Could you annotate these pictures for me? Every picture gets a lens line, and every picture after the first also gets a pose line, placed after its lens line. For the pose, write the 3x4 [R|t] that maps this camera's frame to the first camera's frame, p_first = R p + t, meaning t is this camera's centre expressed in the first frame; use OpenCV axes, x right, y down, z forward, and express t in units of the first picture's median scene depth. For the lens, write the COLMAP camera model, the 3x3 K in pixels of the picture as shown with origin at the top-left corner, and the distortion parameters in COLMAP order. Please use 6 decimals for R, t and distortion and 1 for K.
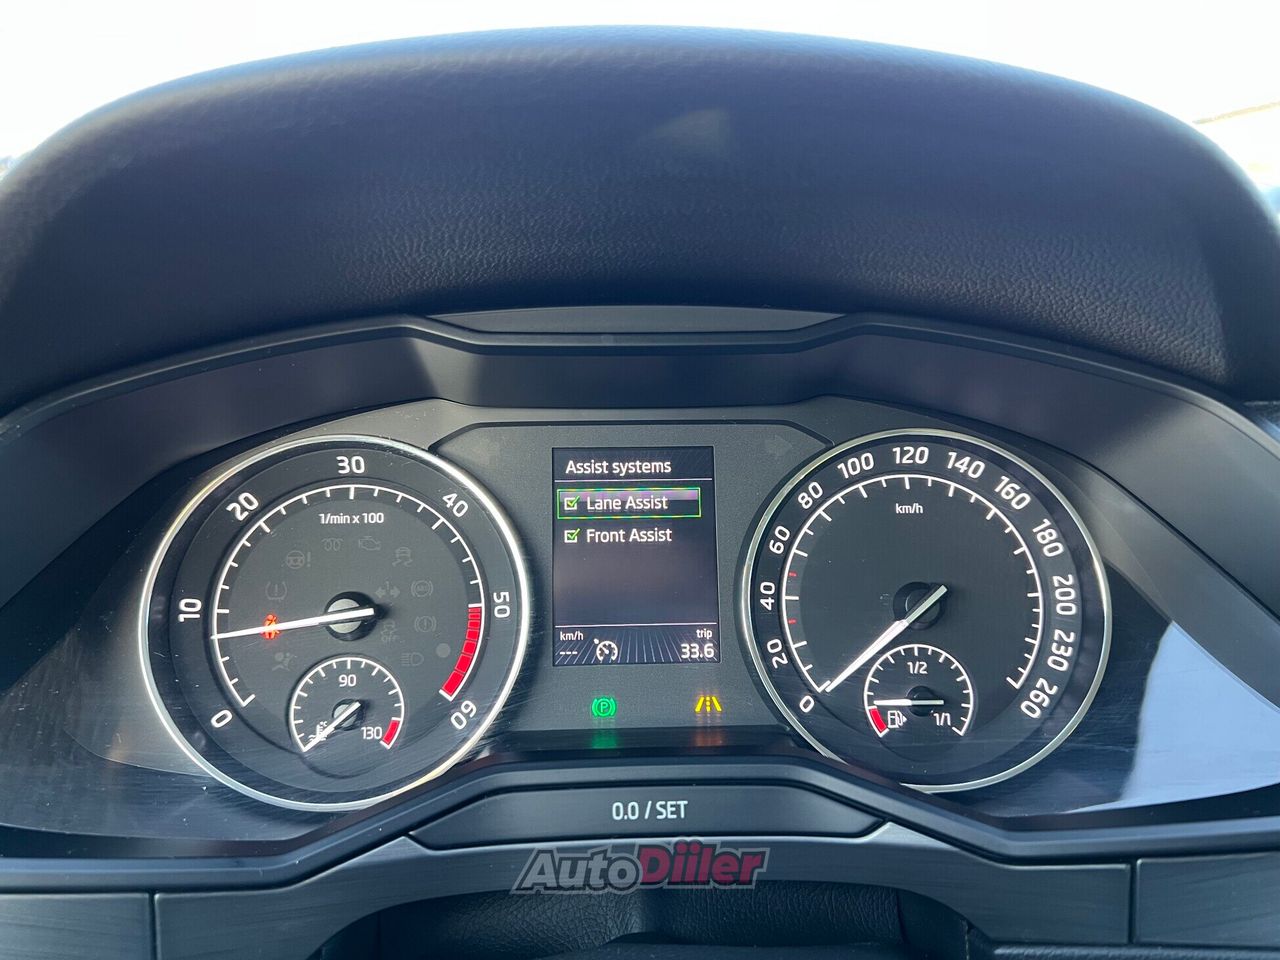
lens RADIAL K [[966.0, 0, 640.0], [0, 966.0, 480.0], [0, 0, 1]] dist [0.052441, -0.057187]
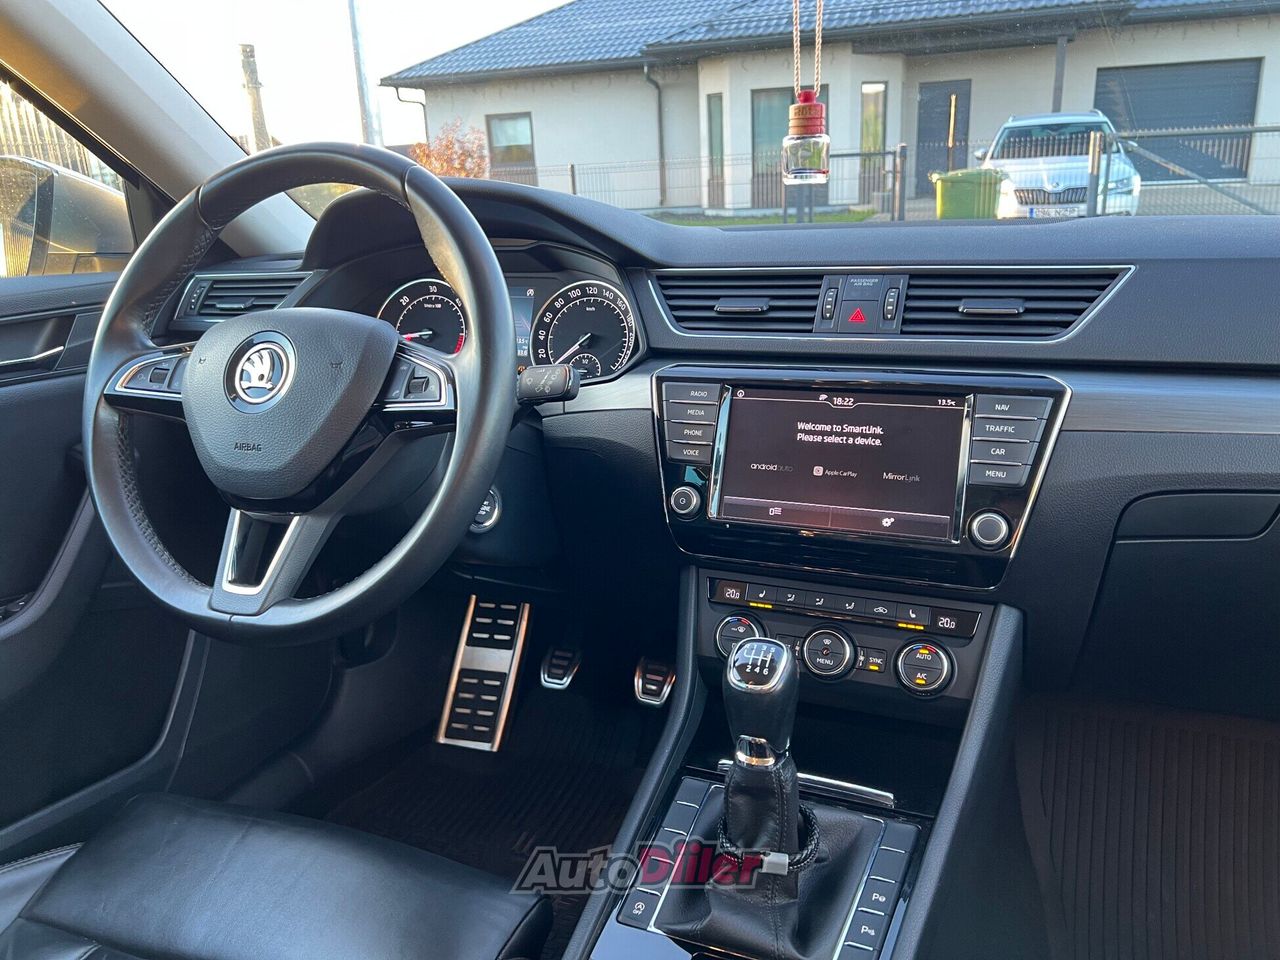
lens RADIAL K [[964.4, 0, 639.9], [0, 964.4, 469.5], [0, 0, 1]] dist [0.056639, -0.059233]
pose [[0.903251, 0.095194, -0.418420, 1.730967], [-0.069608, 0.994673, 0.076032, 0.288607], [0.423429, -0.039551, 0.905066, -1.653047]]
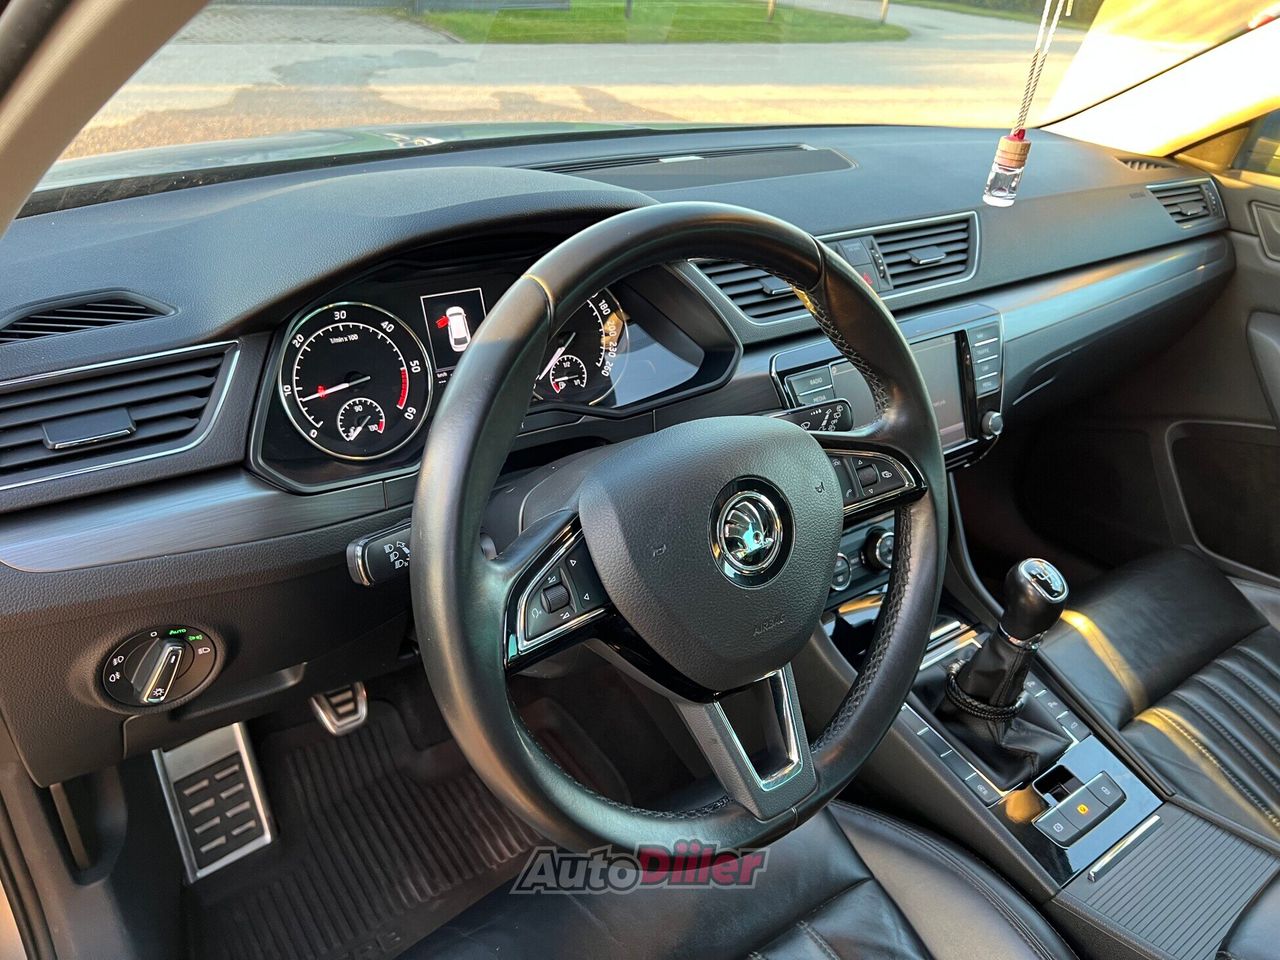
lens RADIAL K [[970.9, 0, 643.0], [0, 970.9, 484.7], [0, 0, 1]] dist [0.051329, -0.064166]
pose [[0.825755, -0.223827, 0.517716, -0.968379], [0.052382, 0.944356, 0.324729, -0.338451], [-0.561591, -0.241027, 0.791531, -1.255580]]
